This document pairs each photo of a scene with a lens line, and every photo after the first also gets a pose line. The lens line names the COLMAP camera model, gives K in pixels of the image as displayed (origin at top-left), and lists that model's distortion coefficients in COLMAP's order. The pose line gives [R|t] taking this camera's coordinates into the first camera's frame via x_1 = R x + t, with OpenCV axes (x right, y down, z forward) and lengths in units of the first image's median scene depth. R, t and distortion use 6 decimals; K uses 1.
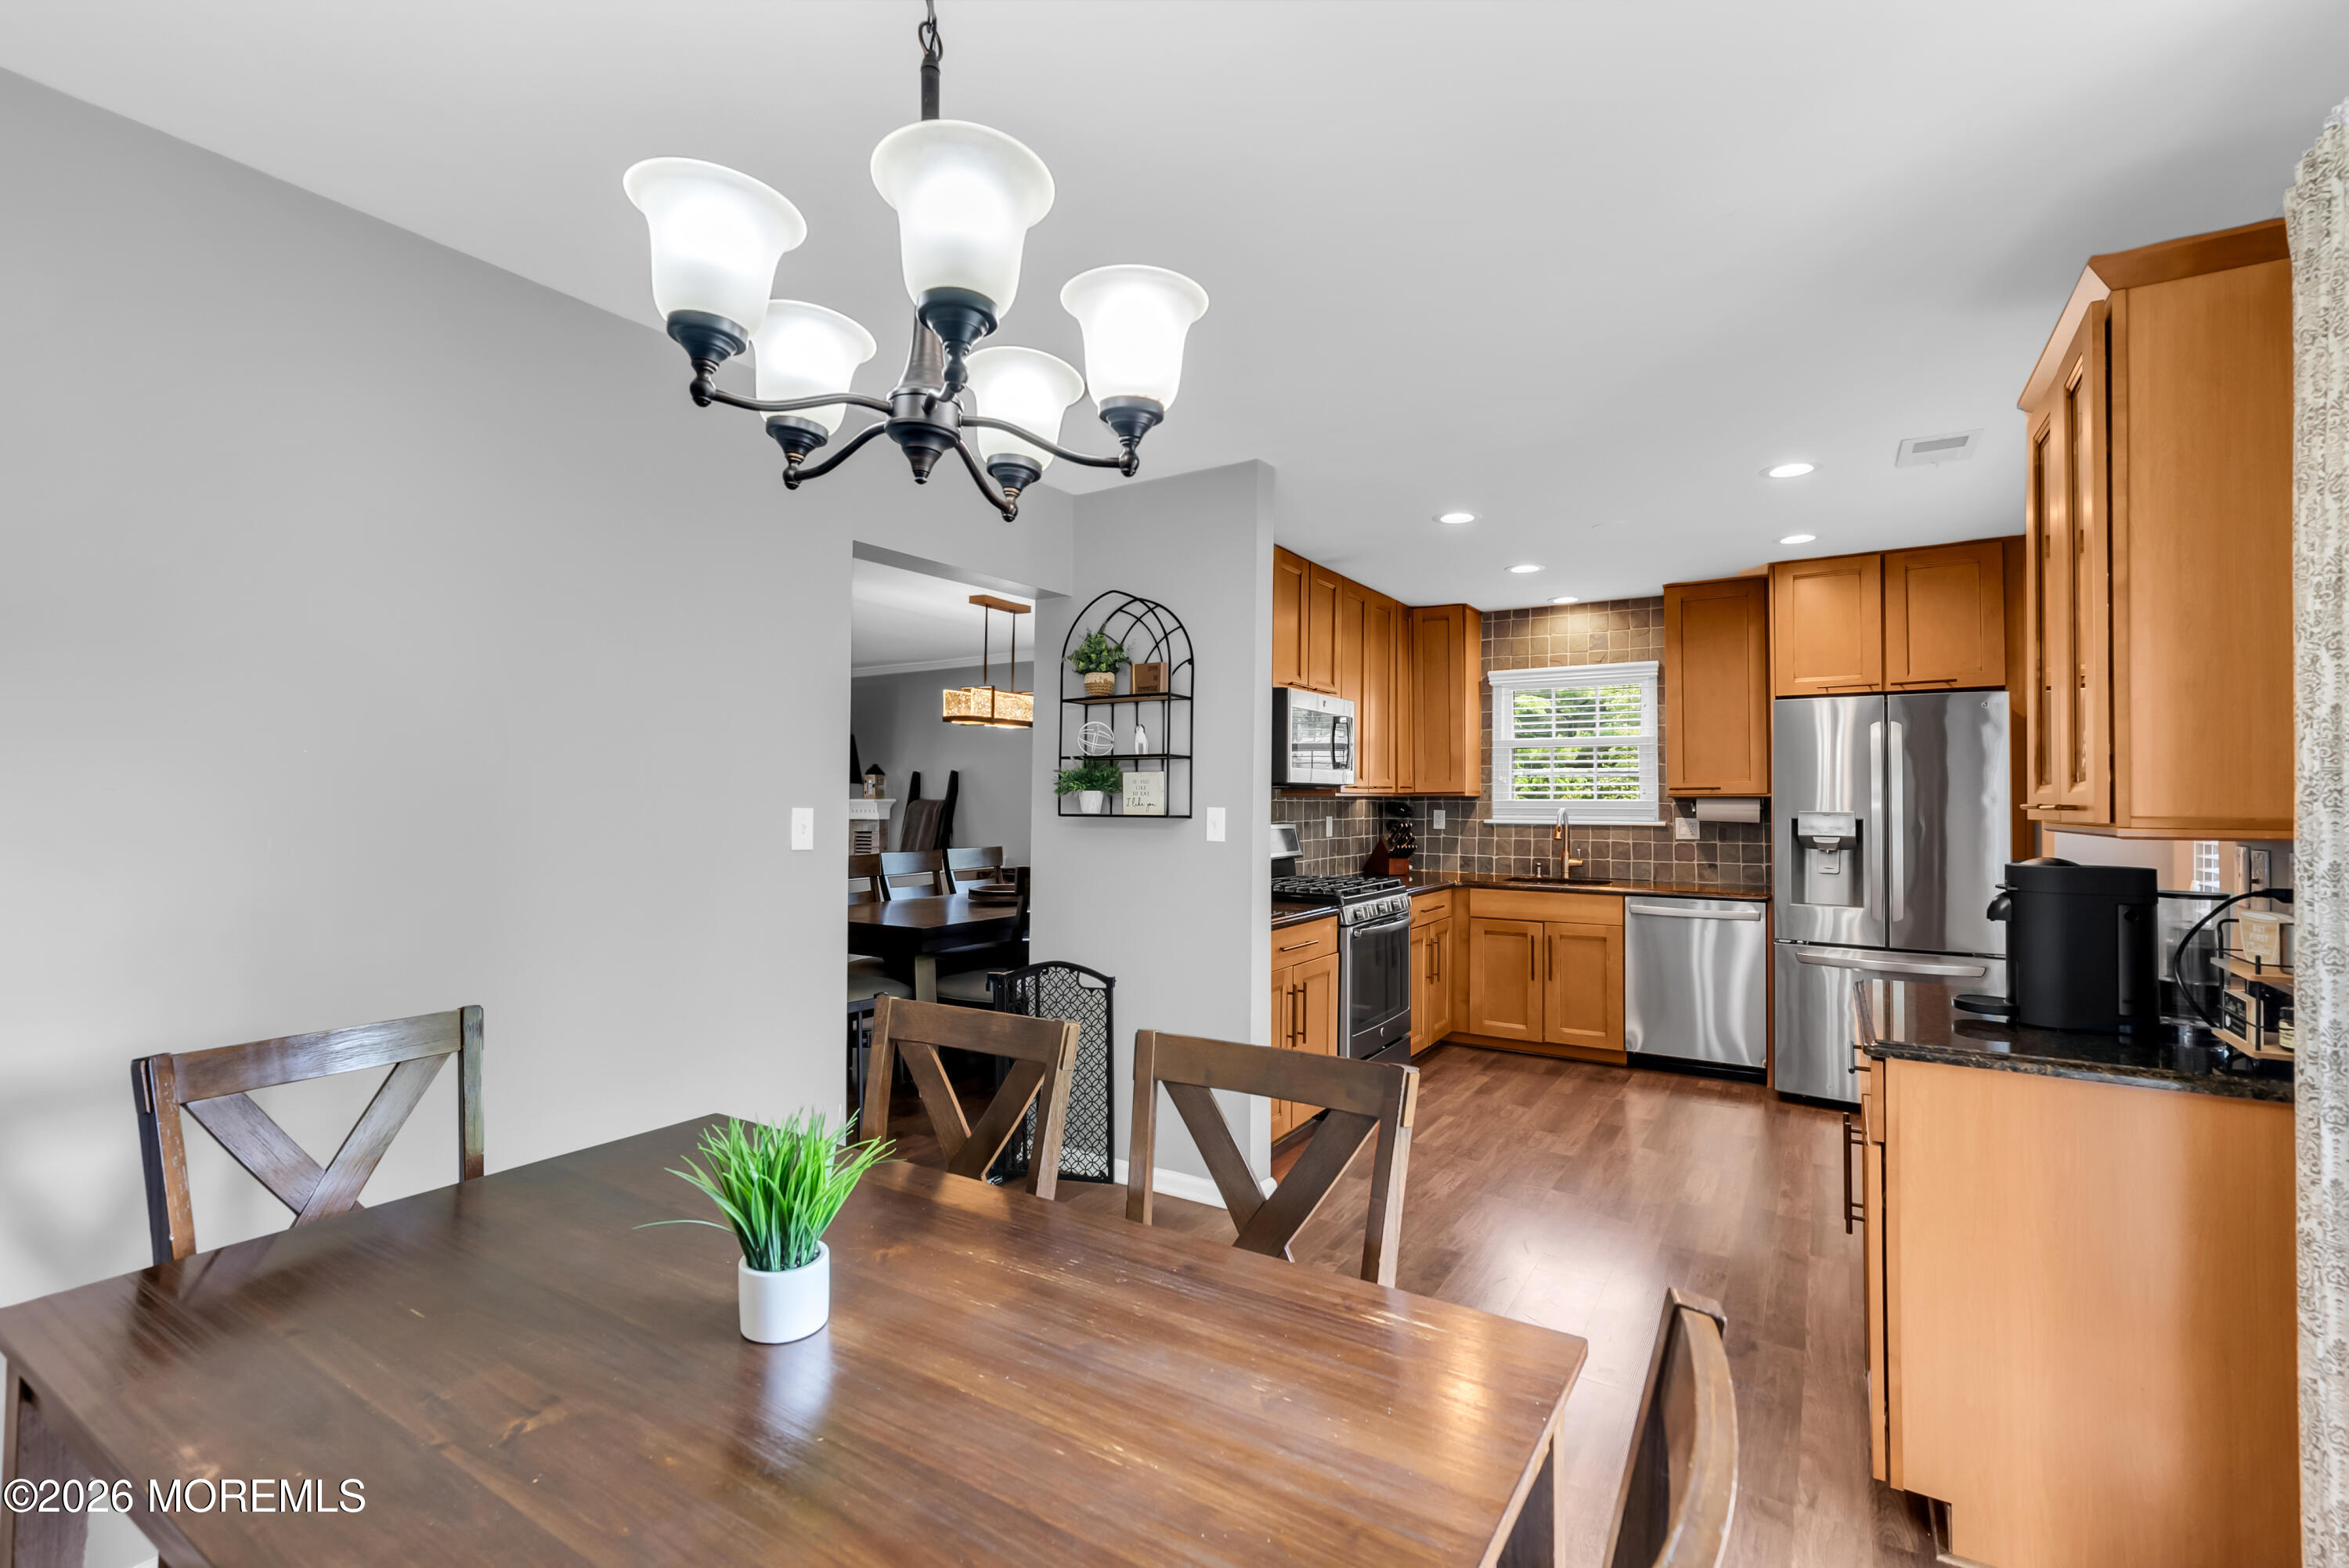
lens RADIAL K [[1066.0, 0, 1155.3], [0, 1066.0, 785.6], [0, 0, 1]] dist [-0.008480, 0.003783]
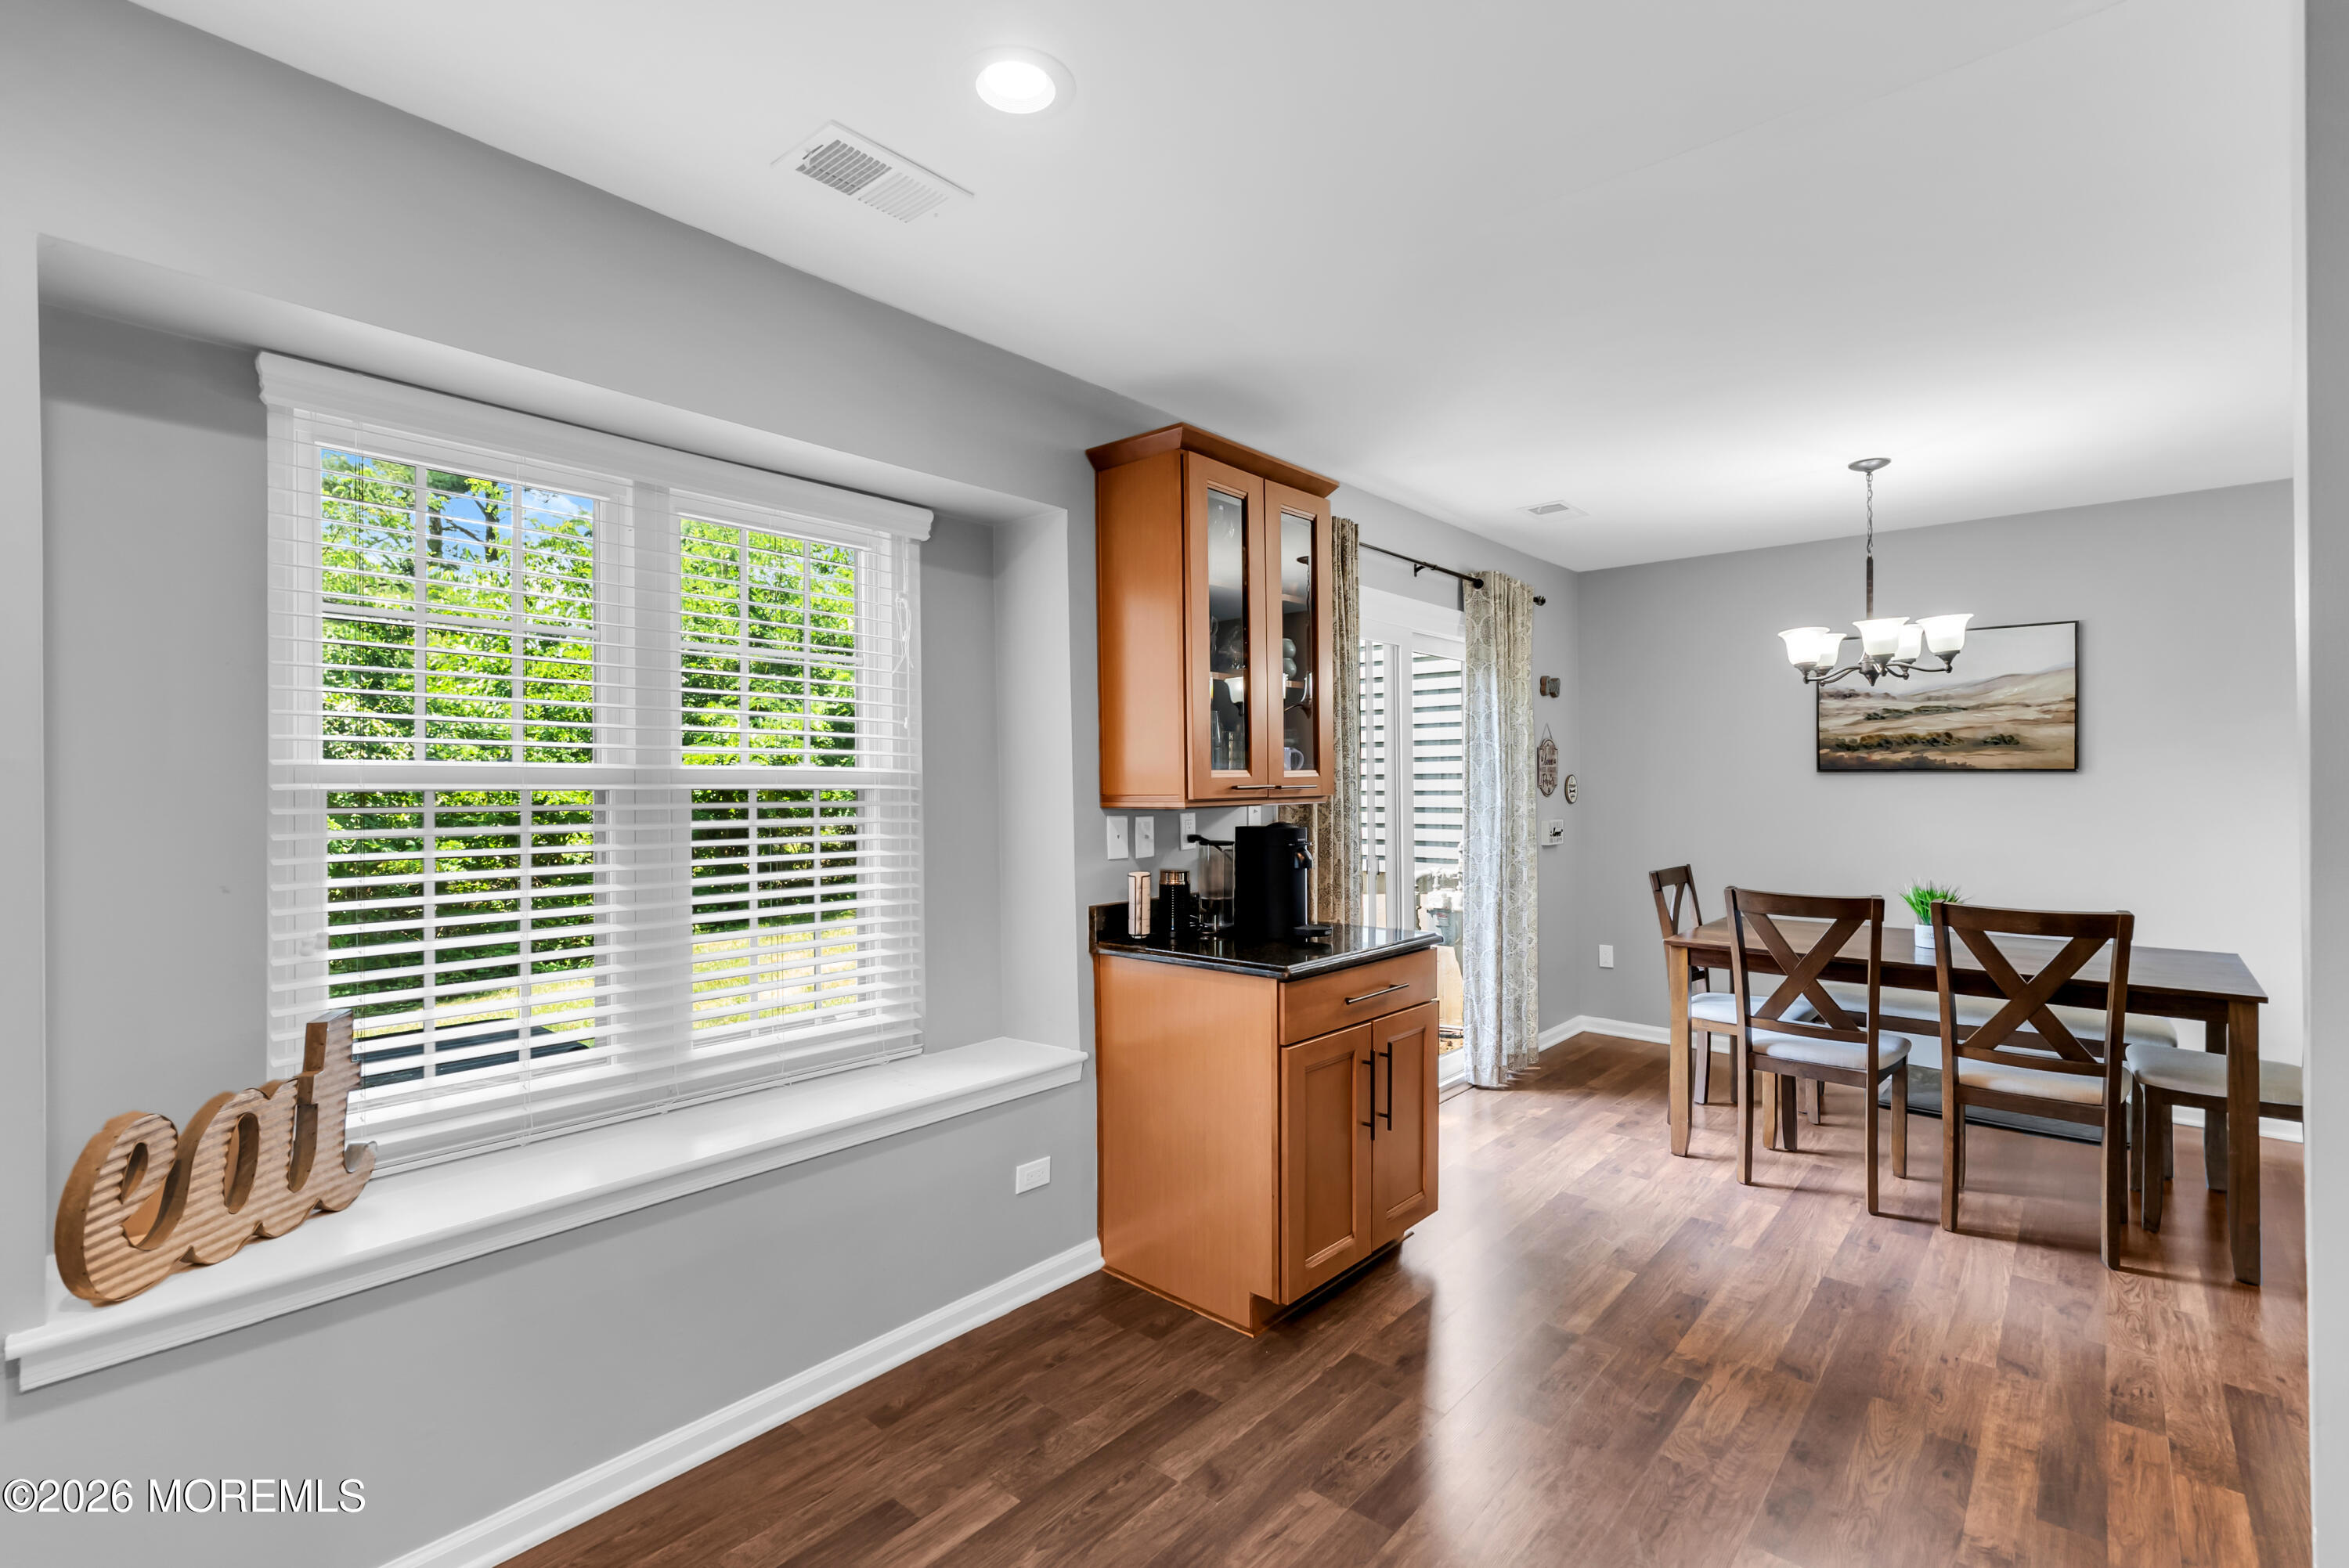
lens RADIAL K [[1066.0, 0, 1157.2], [0, 1066.0, 780.9], [0, 0, 1]] dist [-0.008480, 0.003783]
pose [[-0.989040, 0.001298, 0.147644, 0.285745], [-0.000077, 0.999957, -0.009311, 0.010961], [-0.147650, -0.009221, -0.988997, 0.906831]]
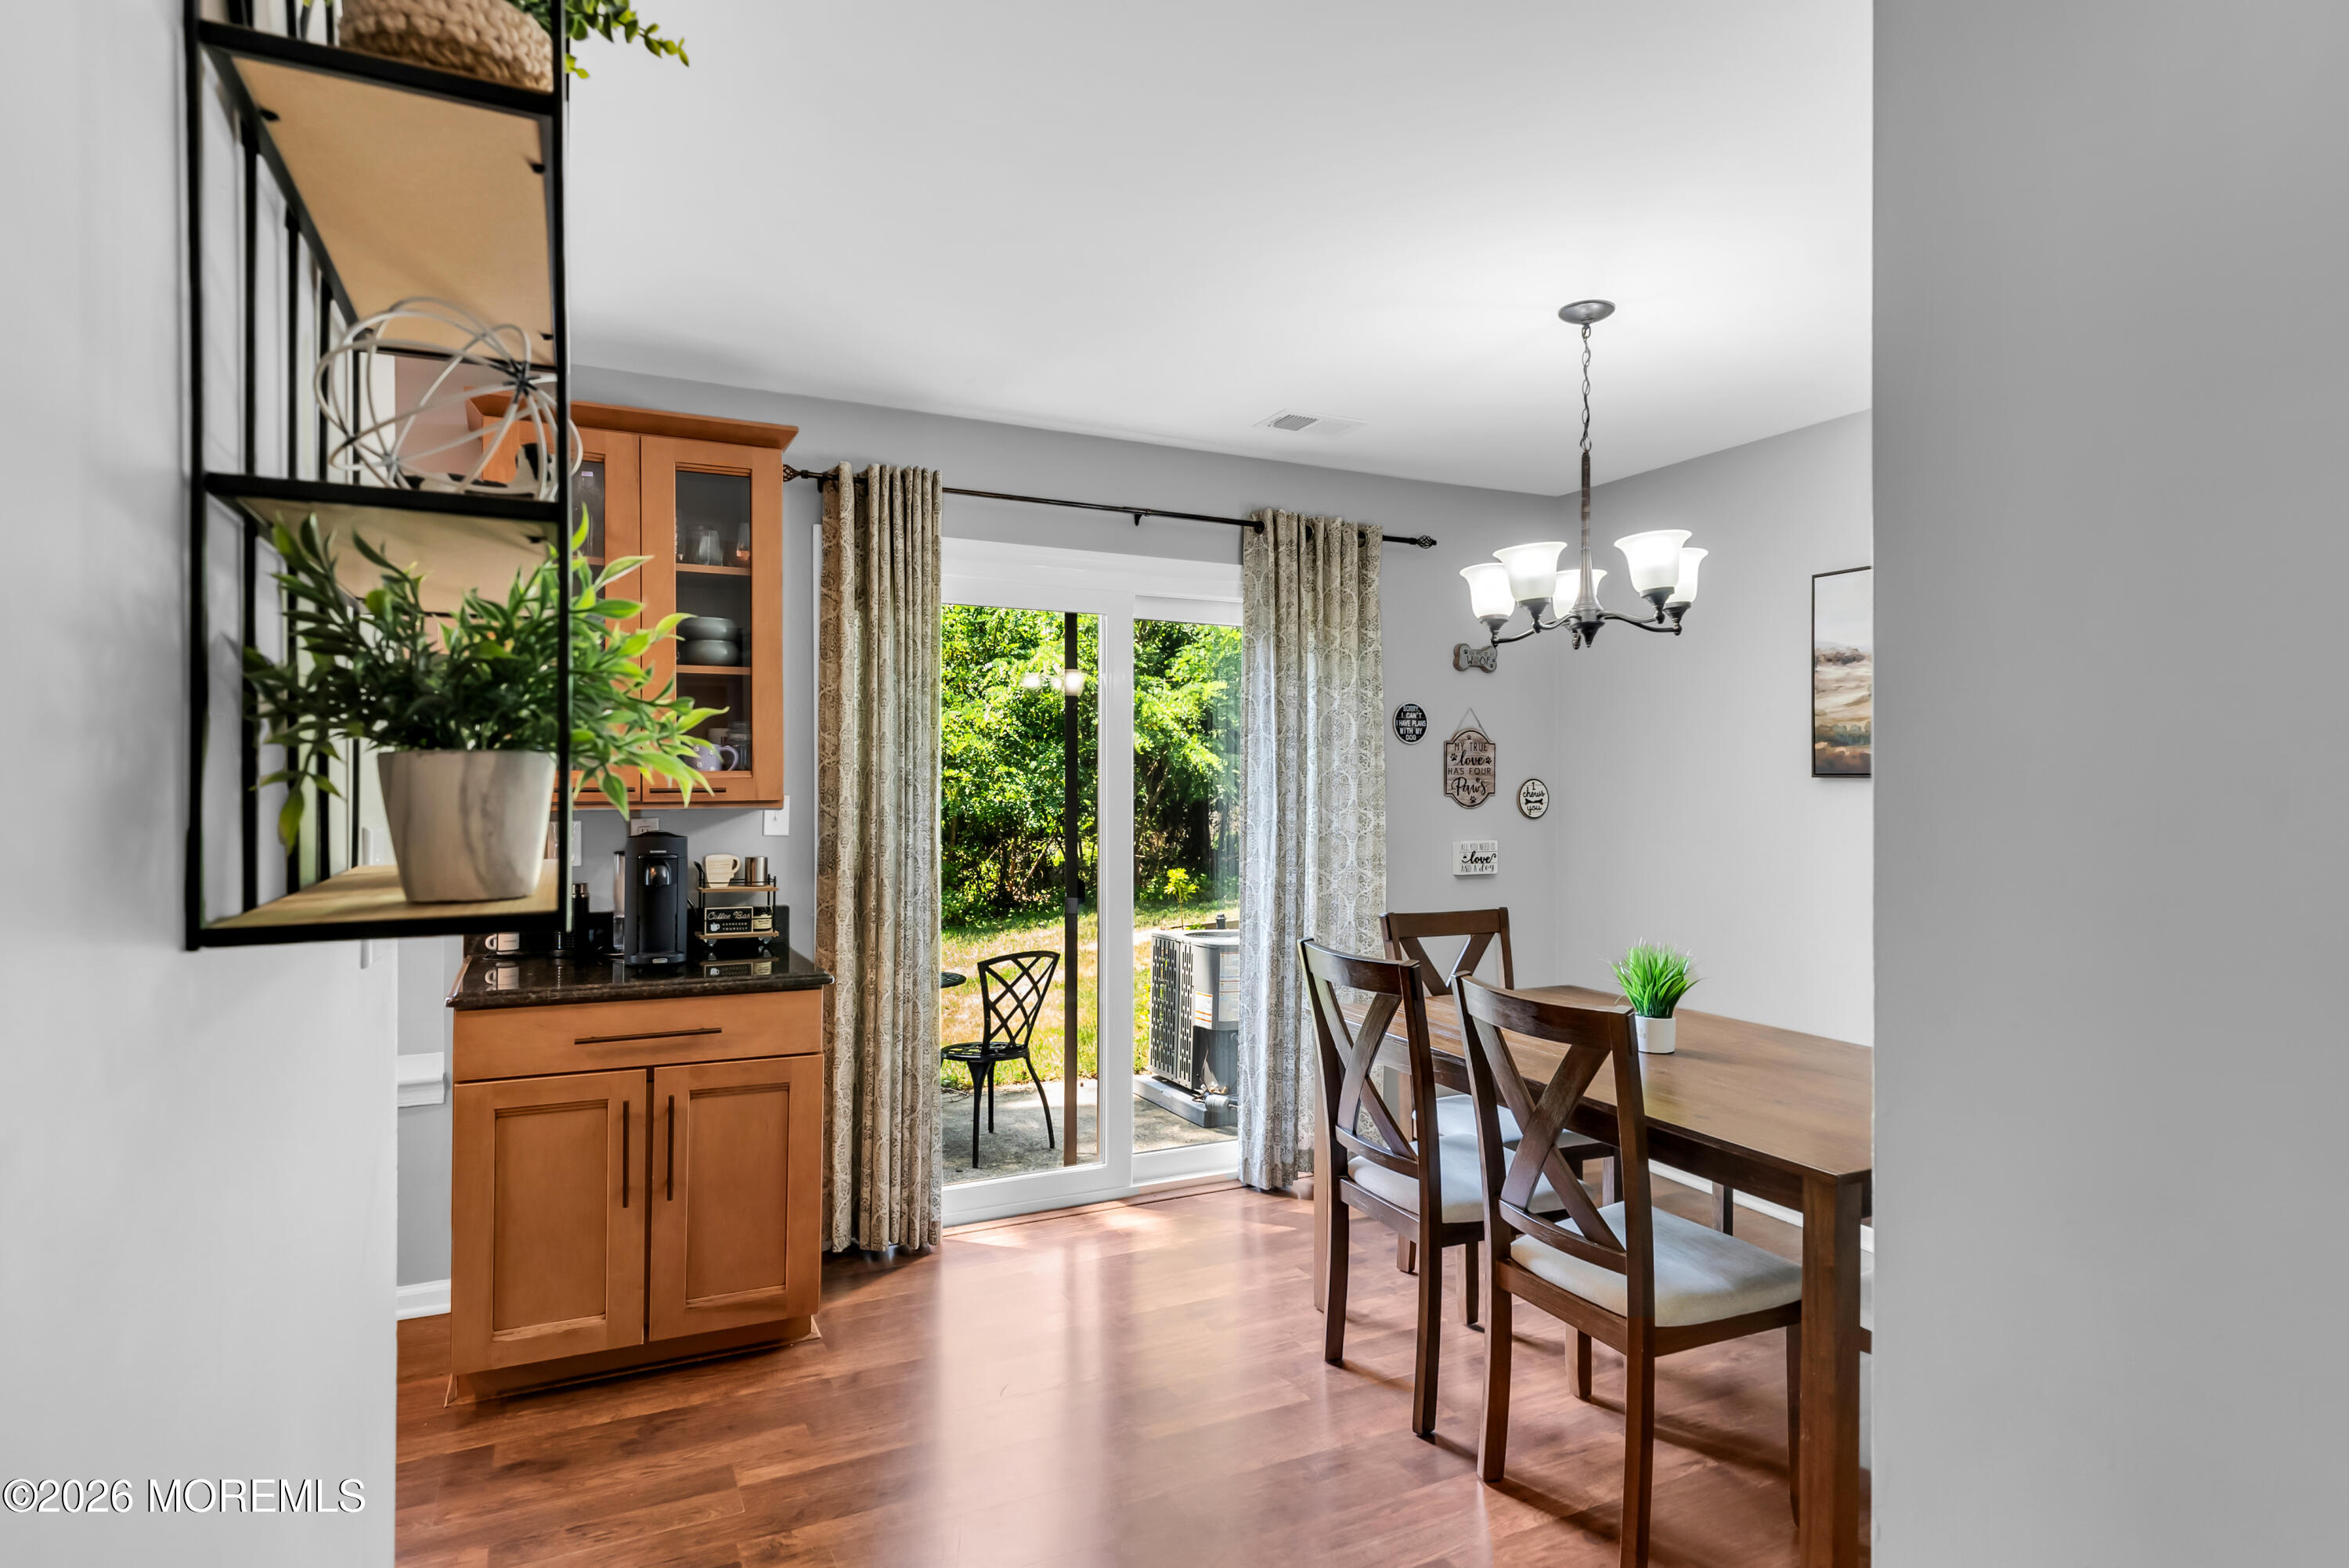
lens RADIAL K [[1240.6, 0, 1160.8], [0, 1240.6, 777.9], [0, 0, 1]] dist [-0.007561, -0.000442]
pose [[-0.857766, -0.001638, 0.514038, -0.150832], [-0.009953, 0.999860, -0.013421, 0.008763], [-0.513945, -0.016628, -0.857662, 0.721675]]
